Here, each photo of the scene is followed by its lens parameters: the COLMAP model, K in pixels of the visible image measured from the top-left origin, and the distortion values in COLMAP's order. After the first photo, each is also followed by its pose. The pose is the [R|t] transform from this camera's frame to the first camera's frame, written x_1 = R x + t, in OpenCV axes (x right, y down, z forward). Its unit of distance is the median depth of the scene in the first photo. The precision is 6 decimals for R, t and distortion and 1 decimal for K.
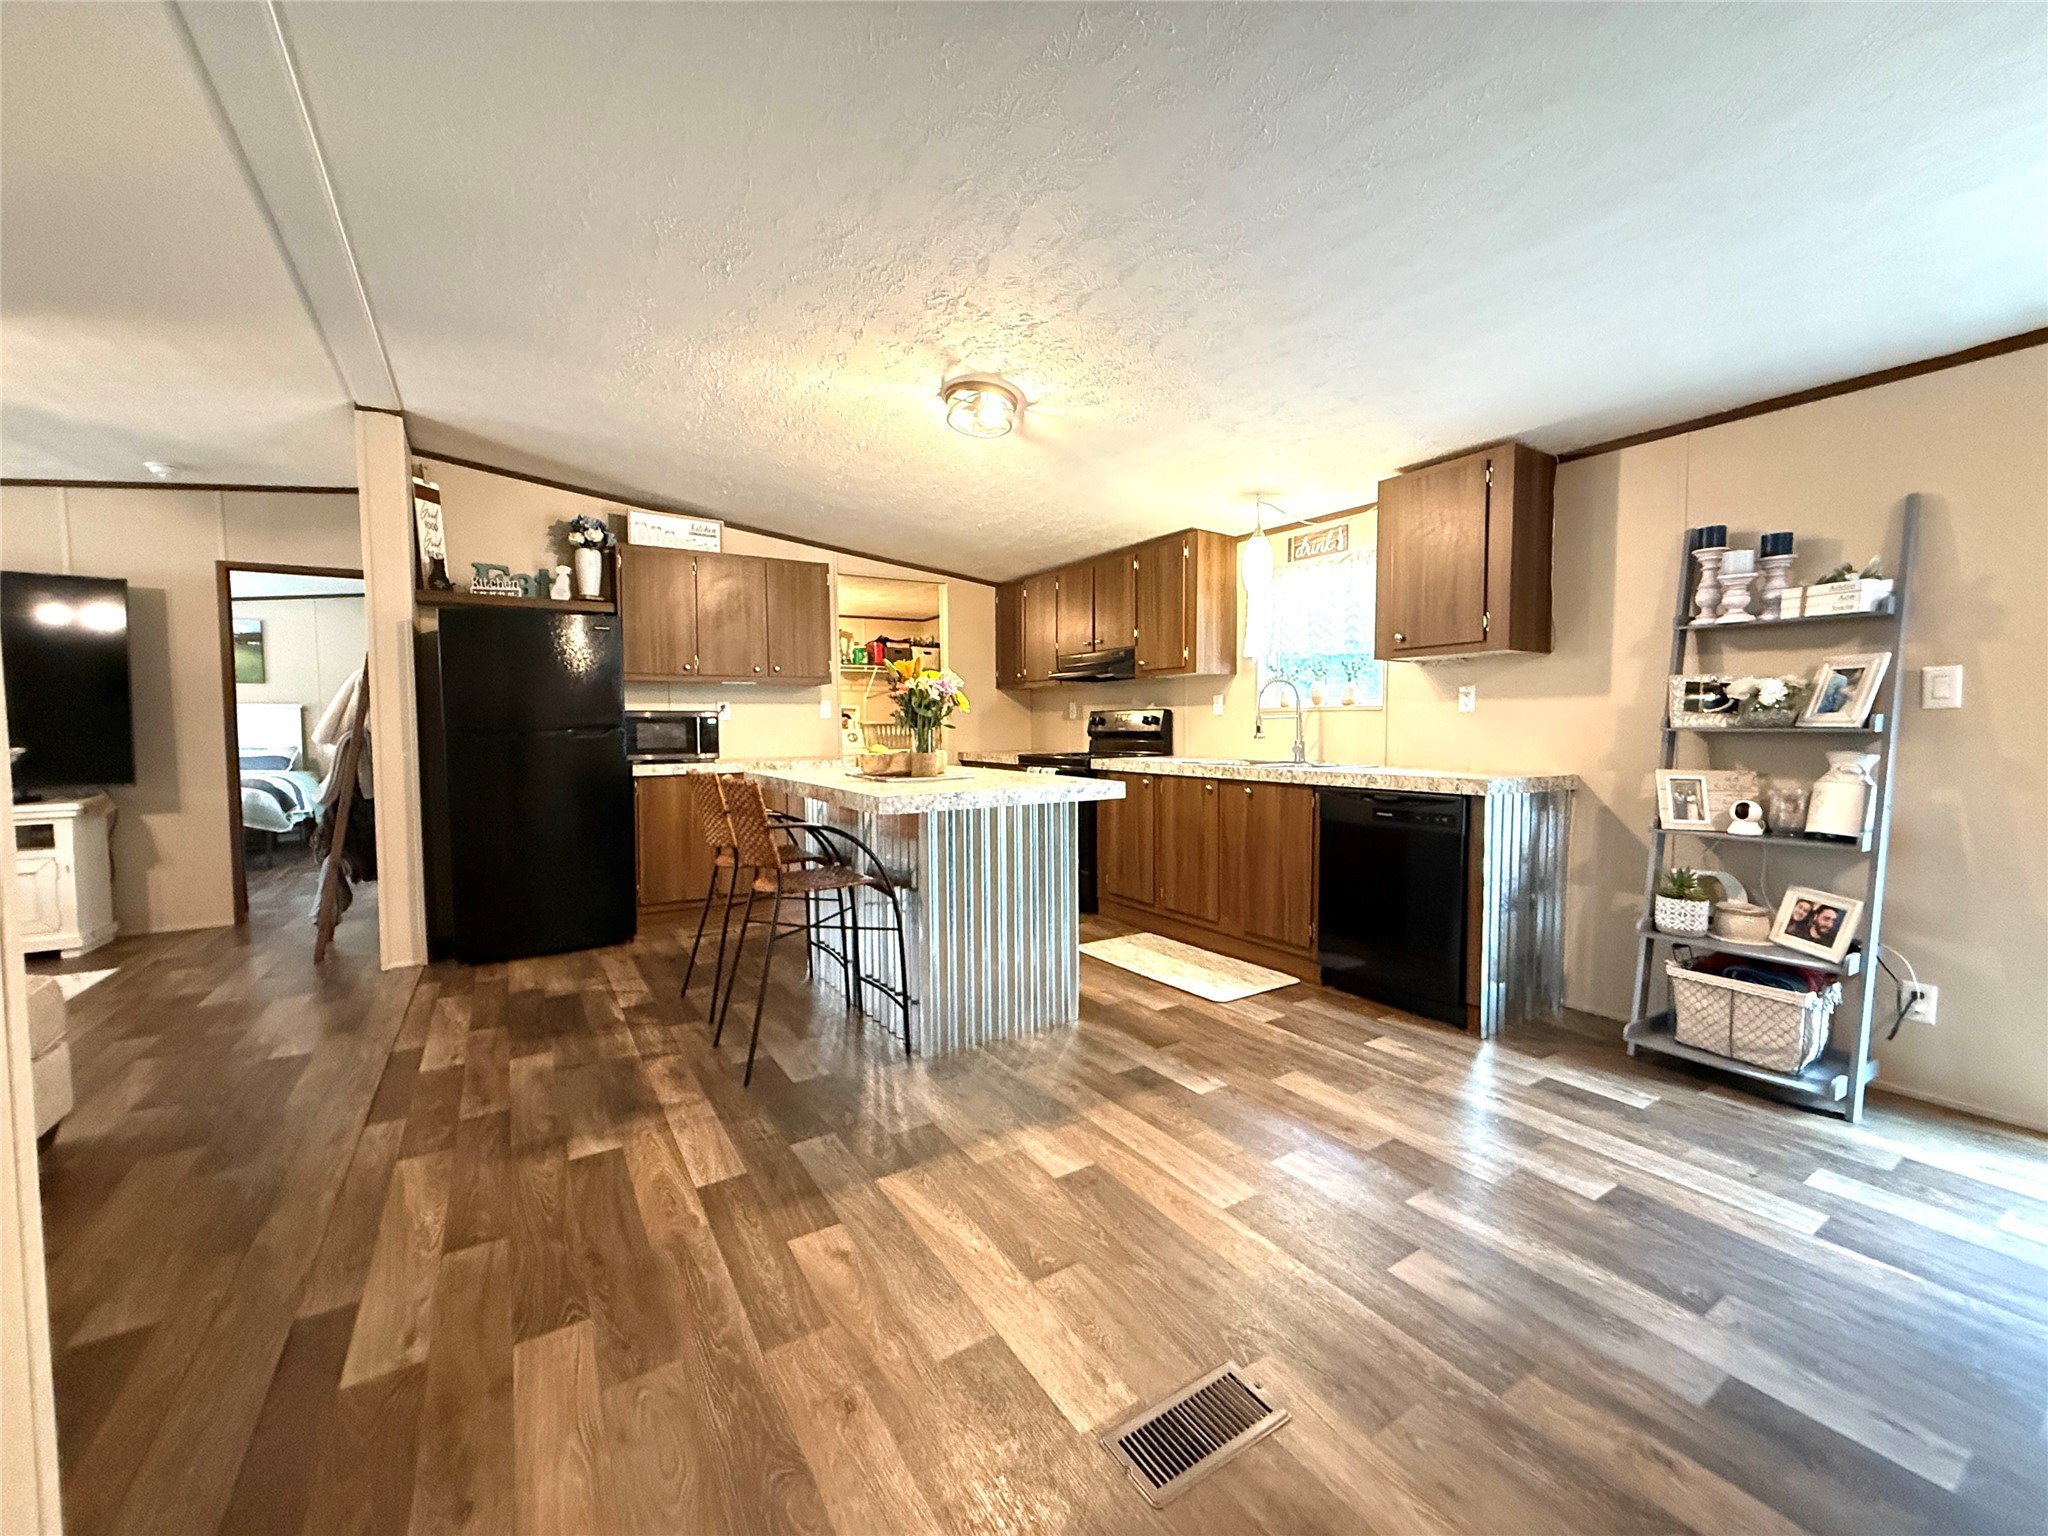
lens RADIAL K [[811.2, 0, 1021.9], [0, 811.2, 773.7], [0, 0, 1]] dist [-0.001974, 0.001472]
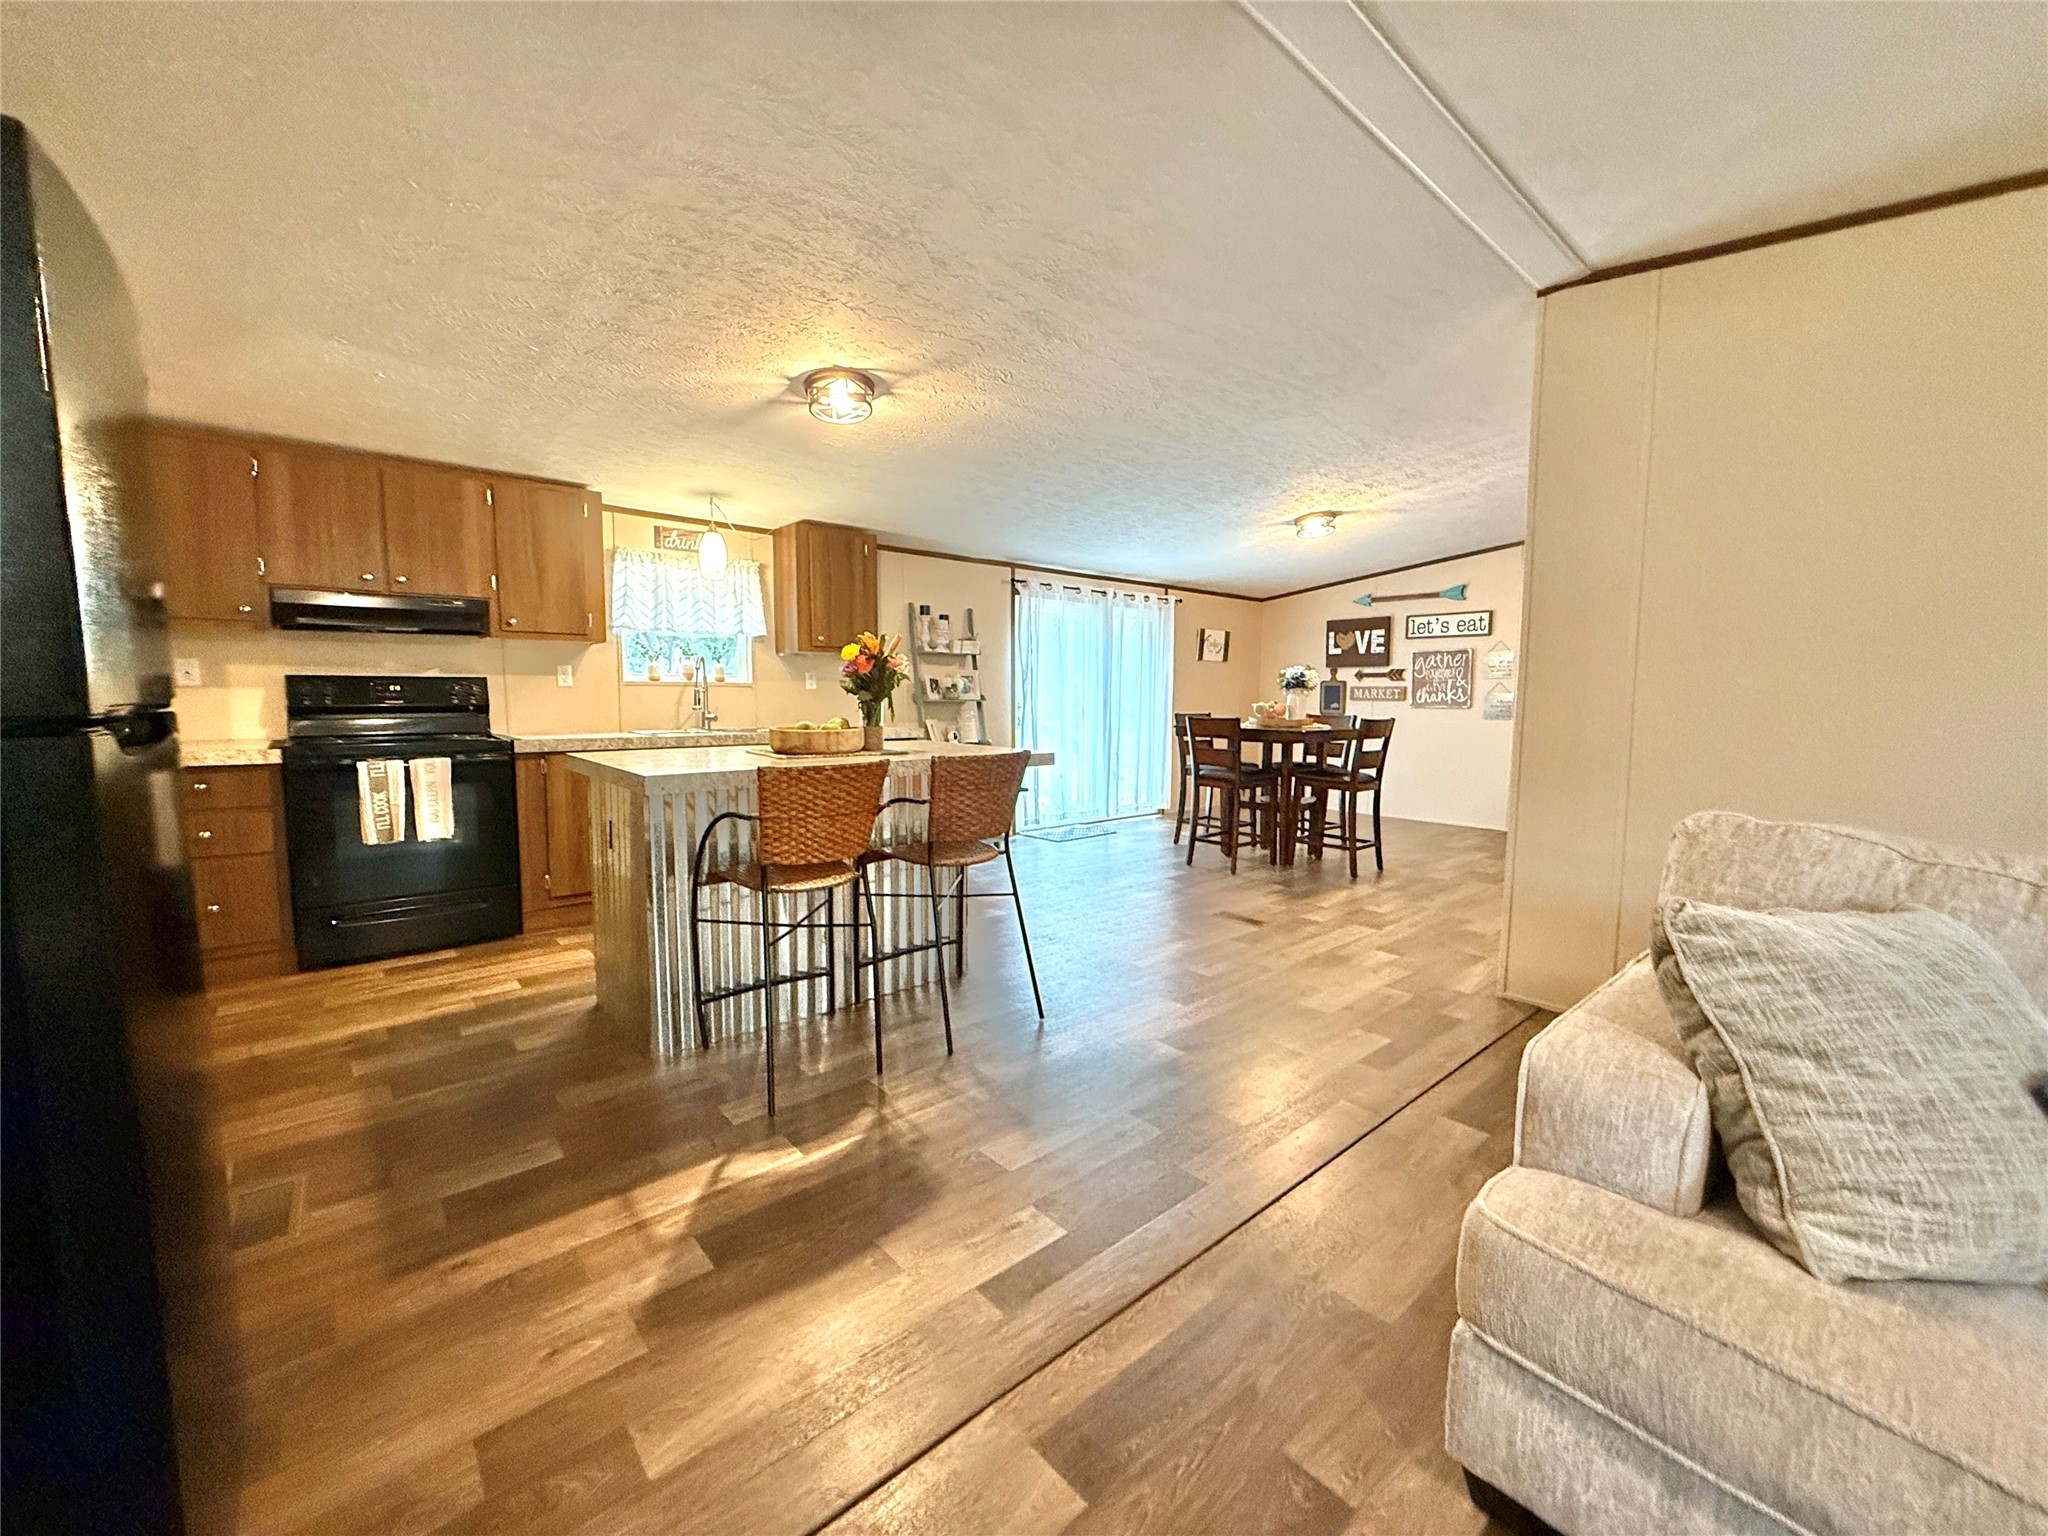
lens RADIAL K [[811.2, 0, 1022.9], [0, 811.2, 768.0], [0, 0, 1]] dist [-0.001974, 0.001472]
pose [[-0.146526, -0.085640, 0.985493, -0.956751], [0.055429, 0.993969, 0.094618, -0.047982], [-0.987653, 0.068489, -0.140895, 0.781251]]
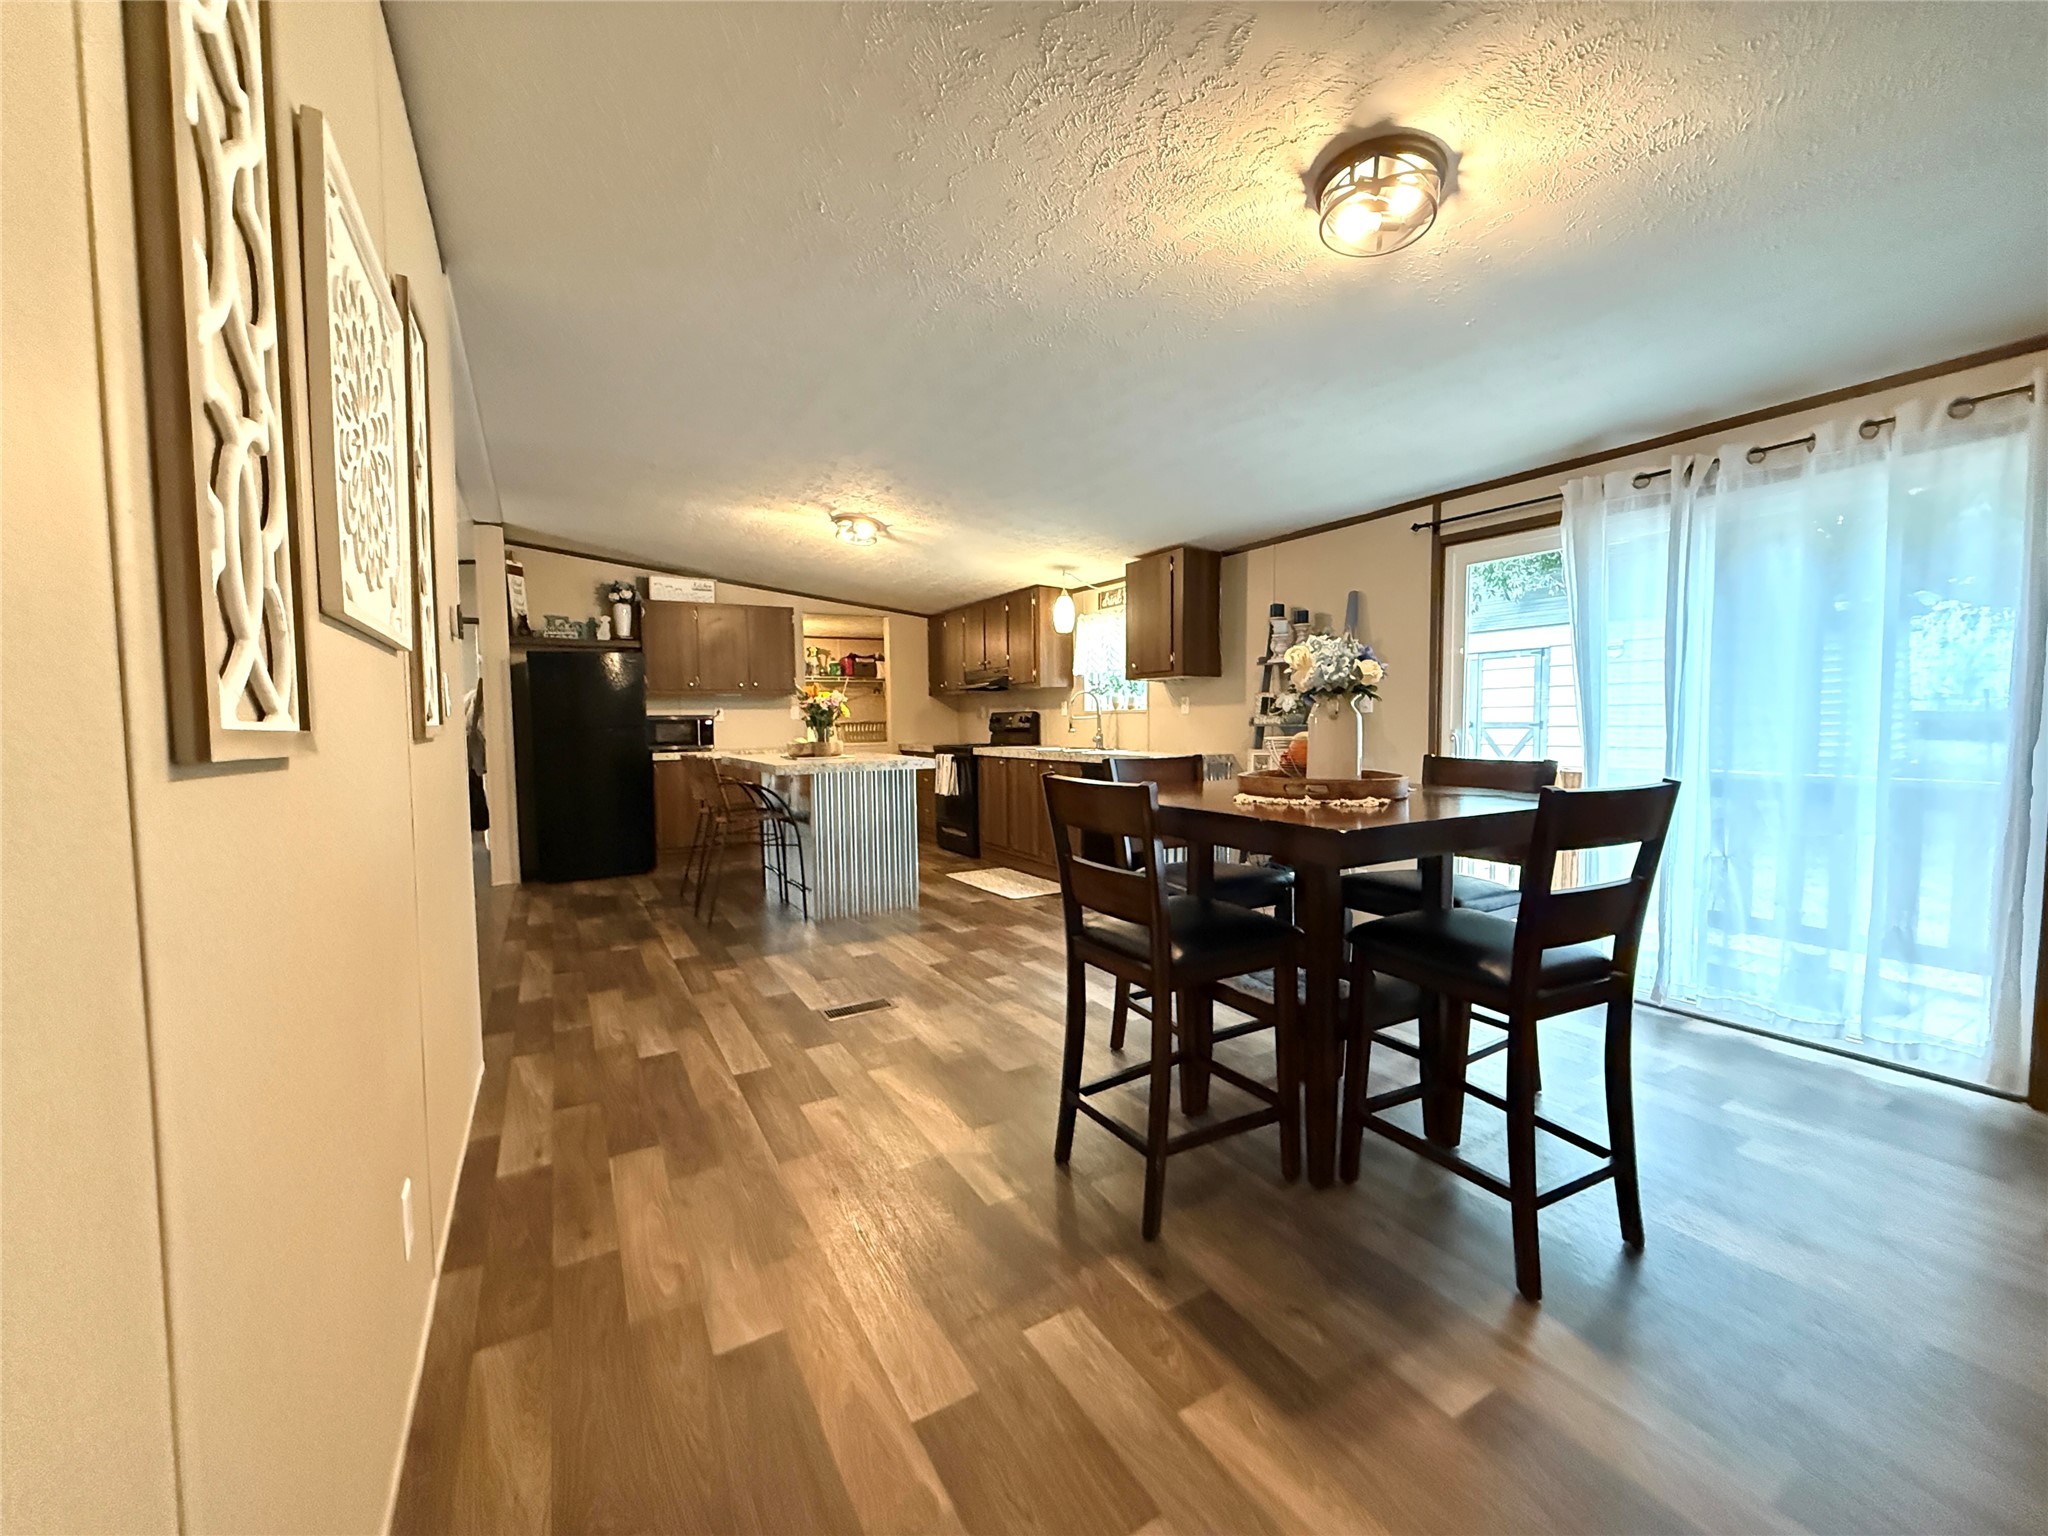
lens RADIAL K [[811.2, 0, 1019.6], [0, 811.2, 774.9], [0, 0, 1]] dist [-0.001974, 0.001472]
pose [[0.999082, -0.003157, -0.042723, 0.283743], [0.003435, 0.999973, 0.006431, 0.025430], [0.042702, -0.006572, 0.999066, -0.504588]]
